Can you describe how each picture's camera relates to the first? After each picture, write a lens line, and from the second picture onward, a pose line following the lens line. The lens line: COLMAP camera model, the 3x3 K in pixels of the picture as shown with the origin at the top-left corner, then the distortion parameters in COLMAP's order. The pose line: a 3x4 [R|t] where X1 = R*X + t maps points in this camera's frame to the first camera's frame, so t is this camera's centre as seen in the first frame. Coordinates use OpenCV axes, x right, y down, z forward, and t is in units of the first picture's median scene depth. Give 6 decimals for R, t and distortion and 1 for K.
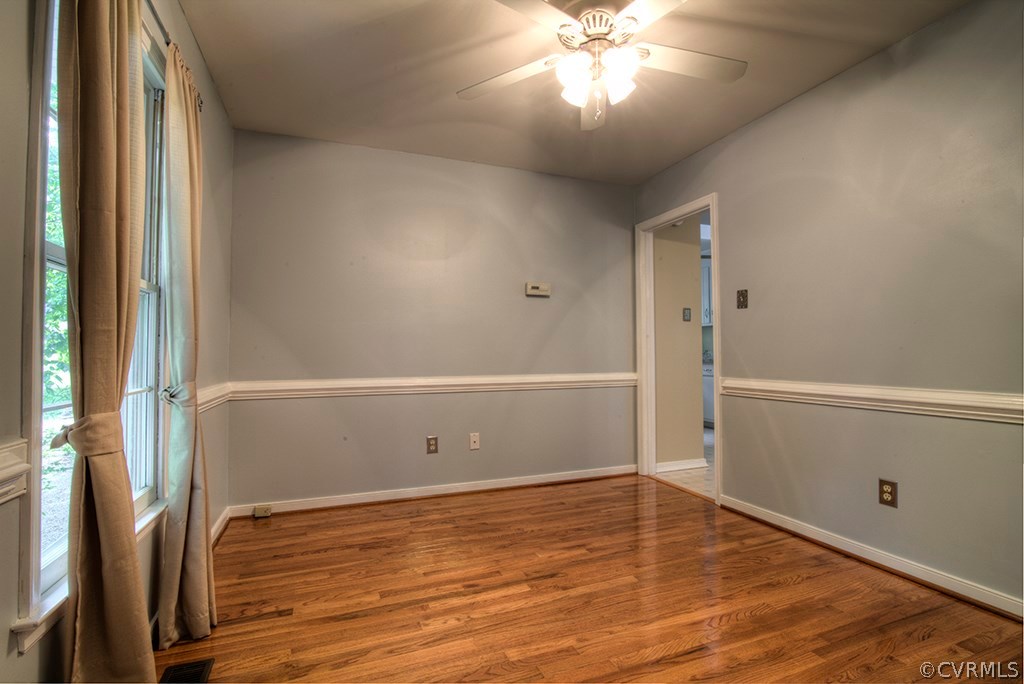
lens RADIAL K [[470.7, 0, 512.0], [0, 470.7, 342.0], [0, 0, 1]] dist [-0.020562, 0.000012]
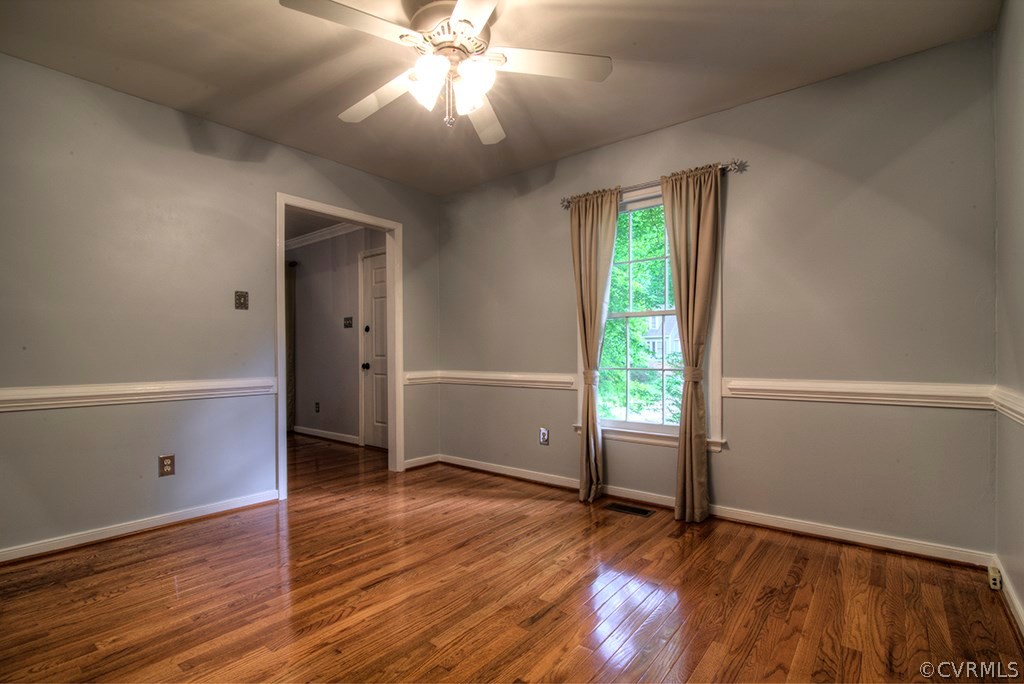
lens RADIAL K [[470.7, 0, 512.0], [0, 470.7, 342.0], [0, 0, 1]] dist [-0.020562, 0.000012]
pose [[-0.857706, -0.002458, -0.514134, 0.575197], [0.019611, 0.999104, -0.037493, 0.059333], [0.513766, -0.042241, -0.856890, 1.830068]]
